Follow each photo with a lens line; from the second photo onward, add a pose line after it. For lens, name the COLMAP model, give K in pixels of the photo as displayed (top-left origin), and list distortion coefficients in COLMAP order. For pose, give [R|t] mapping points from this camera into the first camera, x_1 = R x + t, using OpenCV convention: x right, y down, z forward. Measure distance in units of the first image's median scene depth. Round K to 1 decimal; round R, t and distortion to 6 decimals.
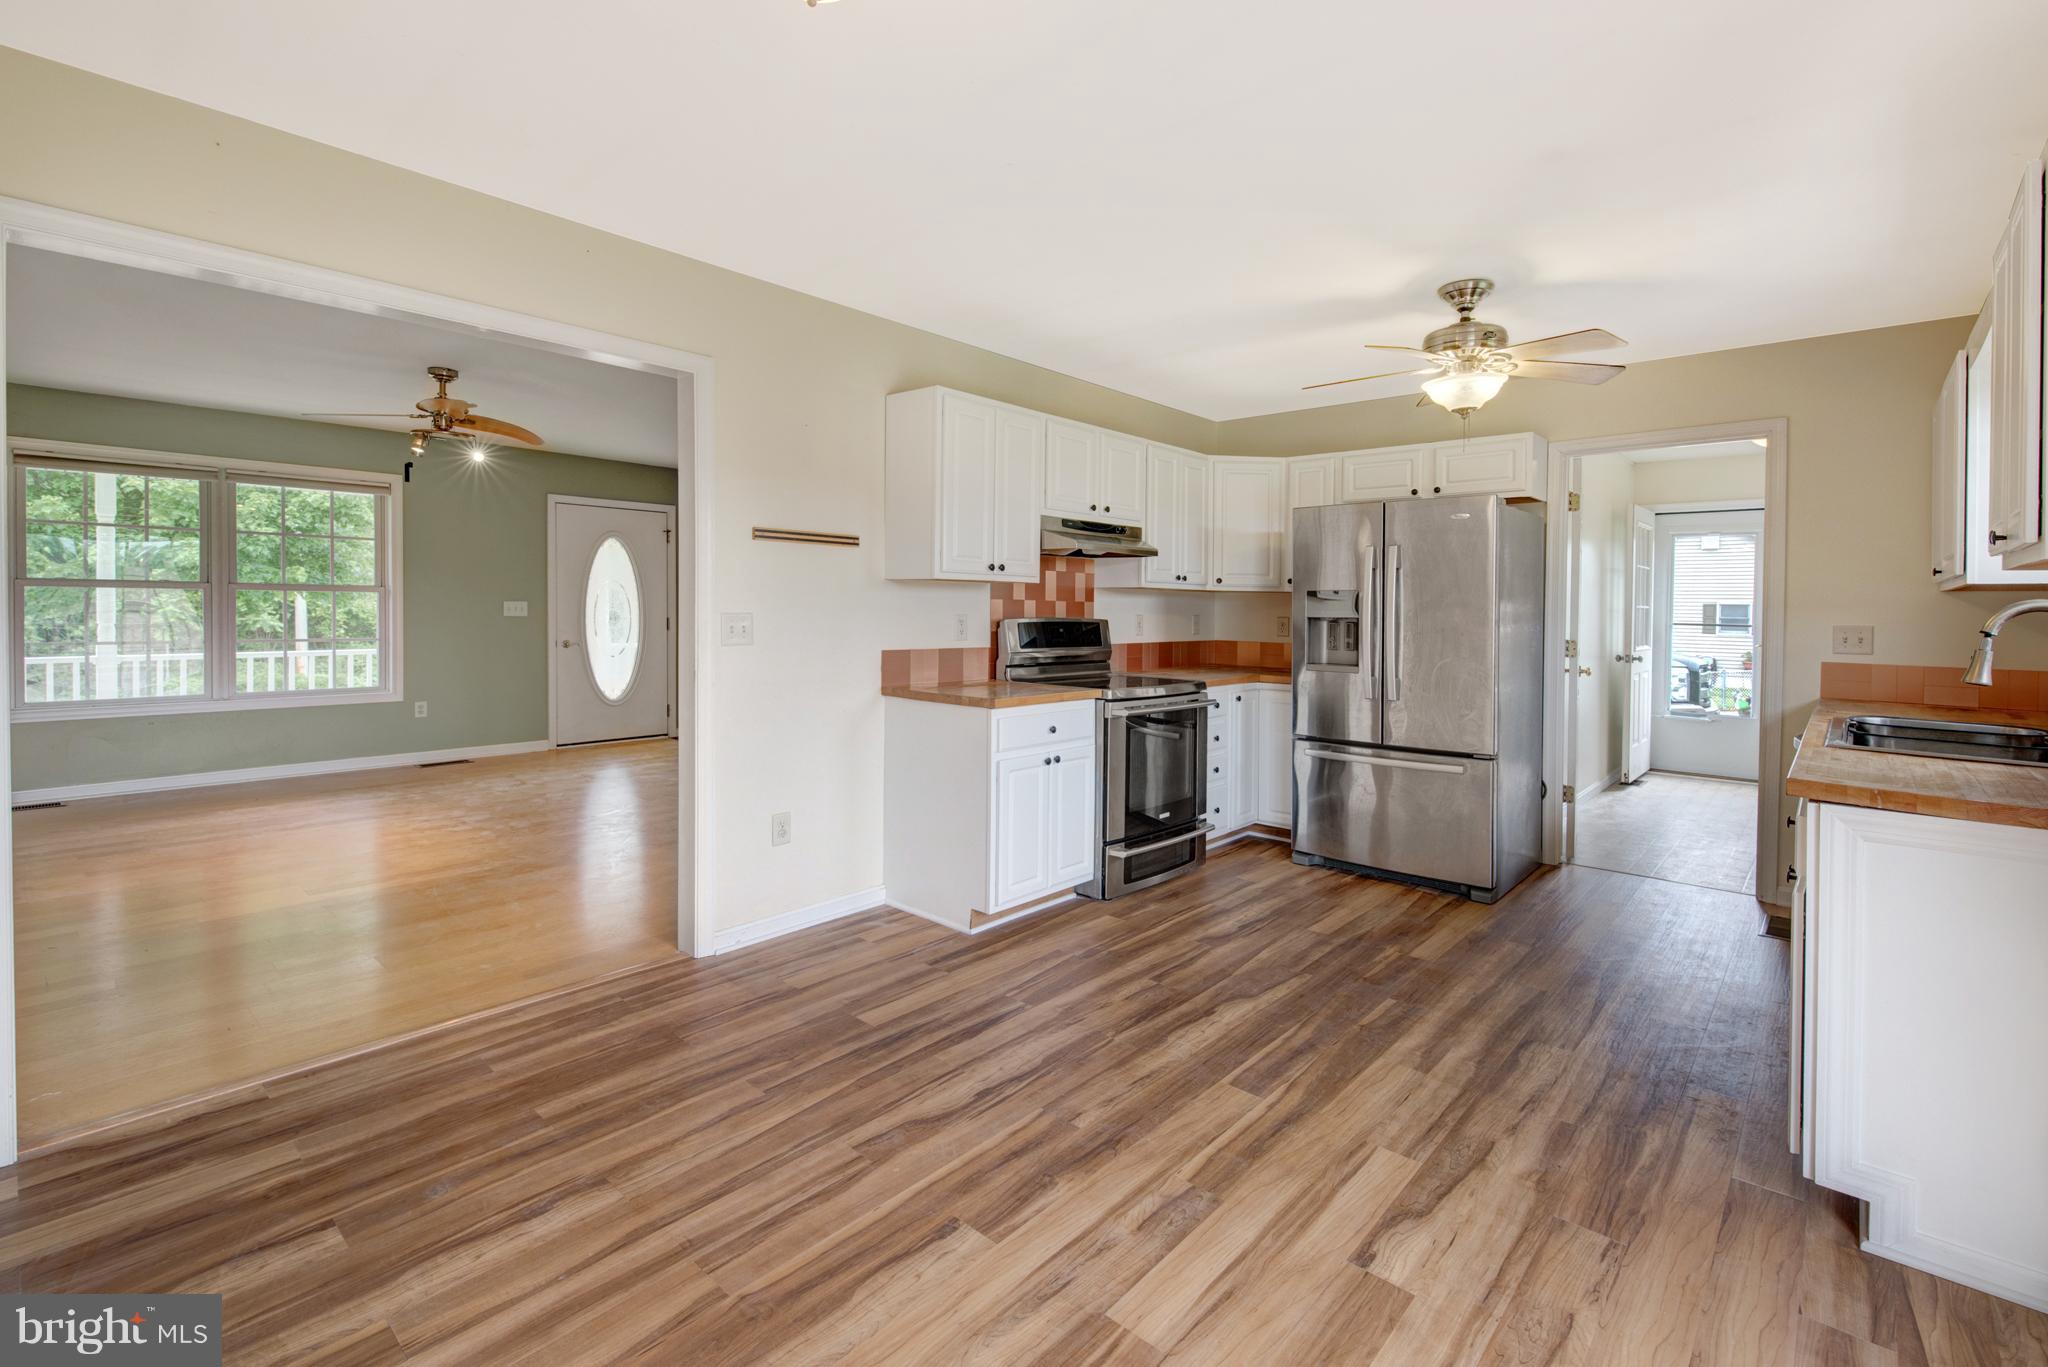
lens RADIAL K [[916.6, 0, 1127.1], [0, 916.6, 630.0], [0, 0, 1]] dist [0.014412, -0.008831]
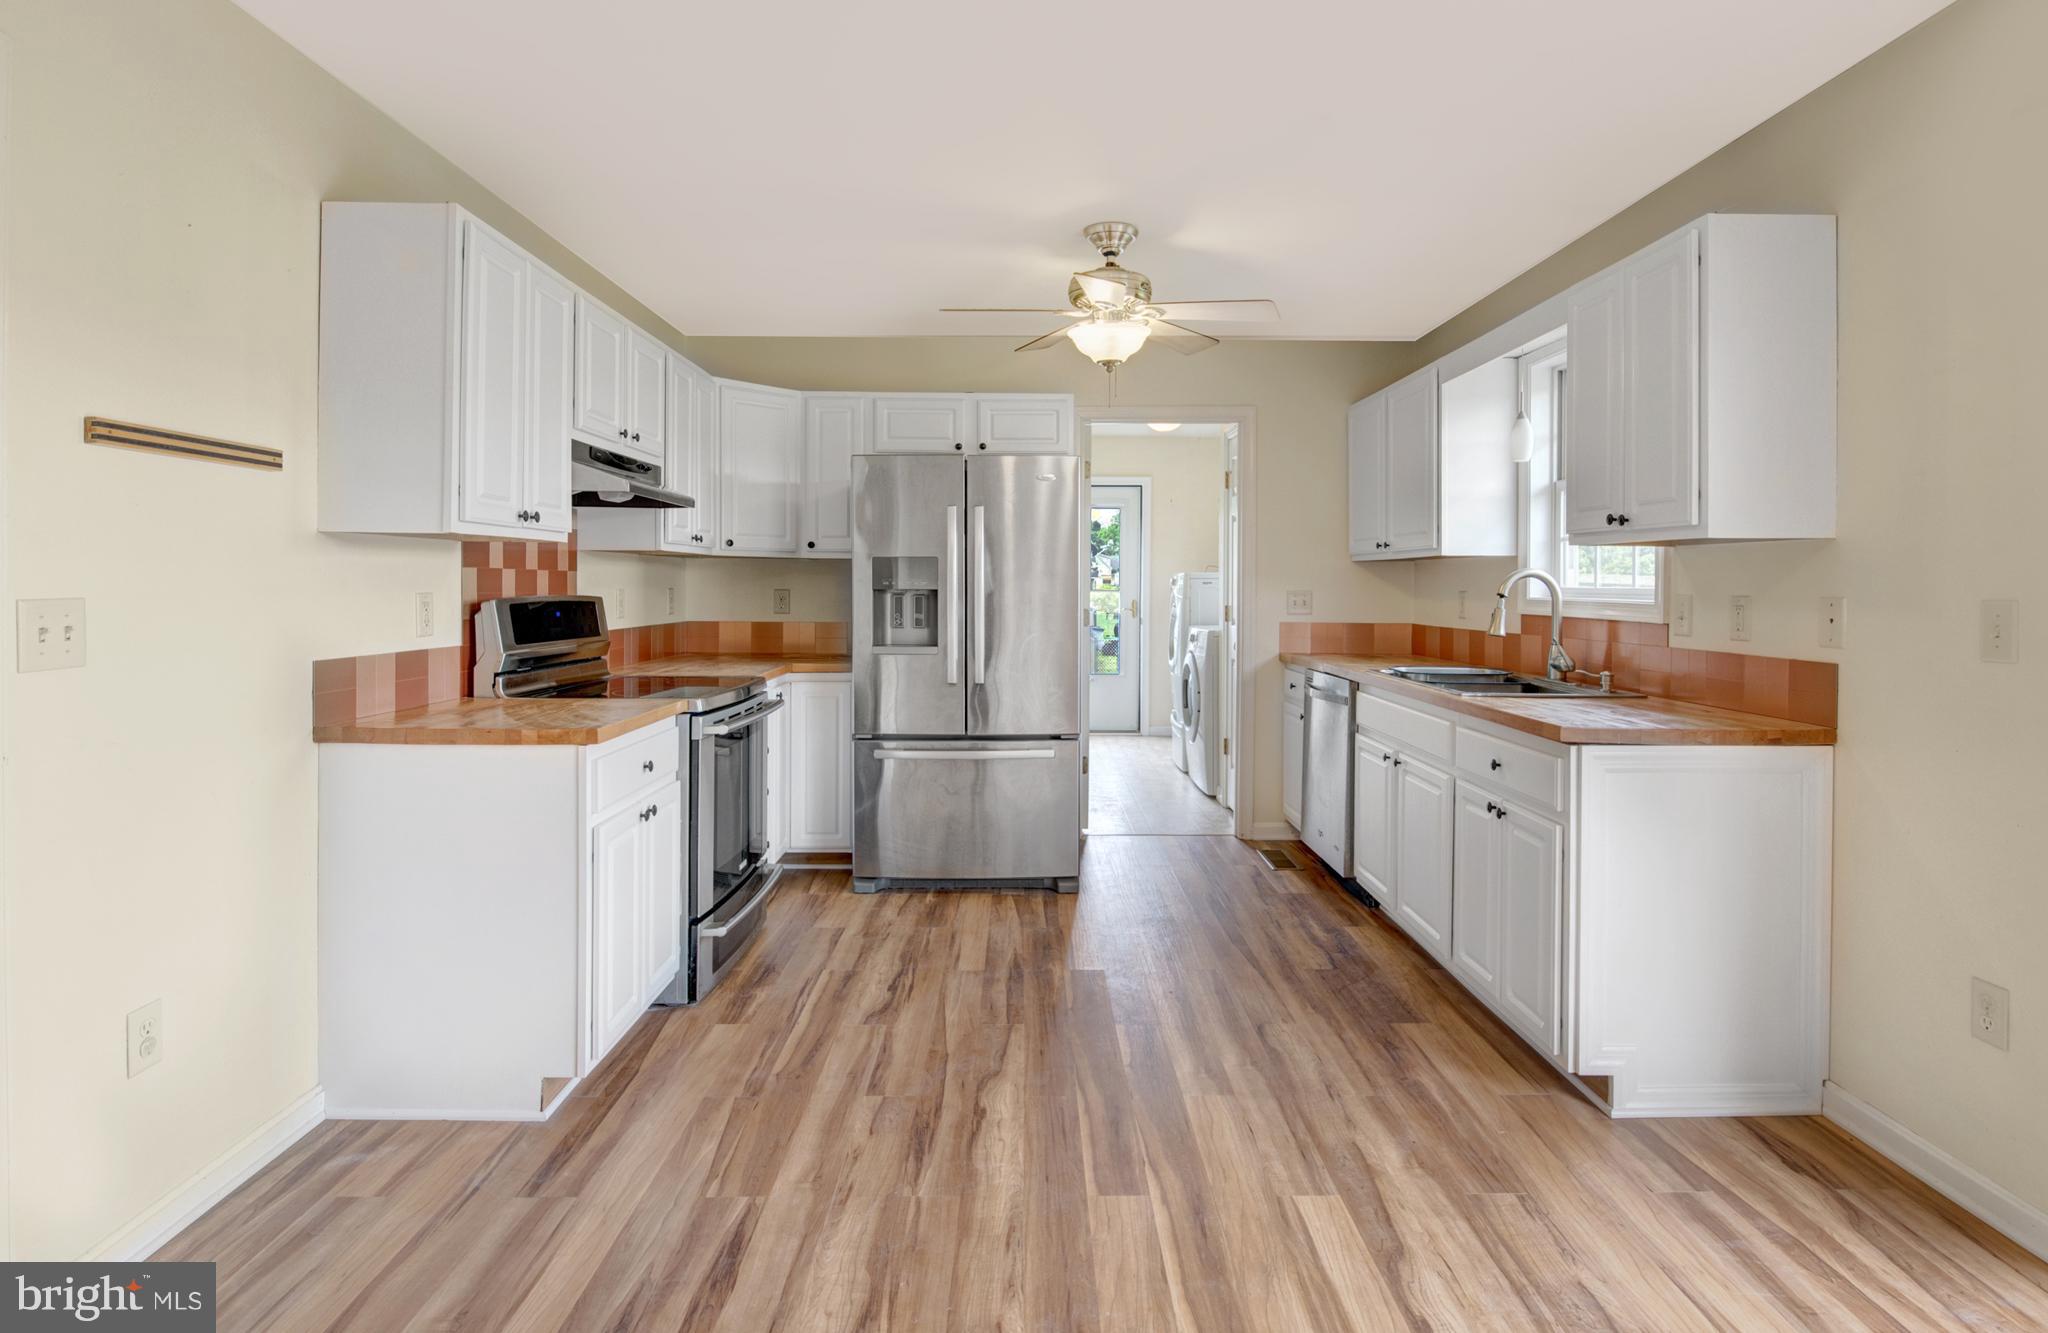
lens RADIAL K [[1007.4, 0, 1048.6], [0, 1007.4, 590.3], [0, 0, 1]] dist [-0.005561, -0.001220]
pose [[0.766499, -0.014779, 0.642076, -0.304588], [0.021119, 0.999775, -0.002200, -0.009123], [-0.641898, 0.015246, 0.766638, 0.246830]]
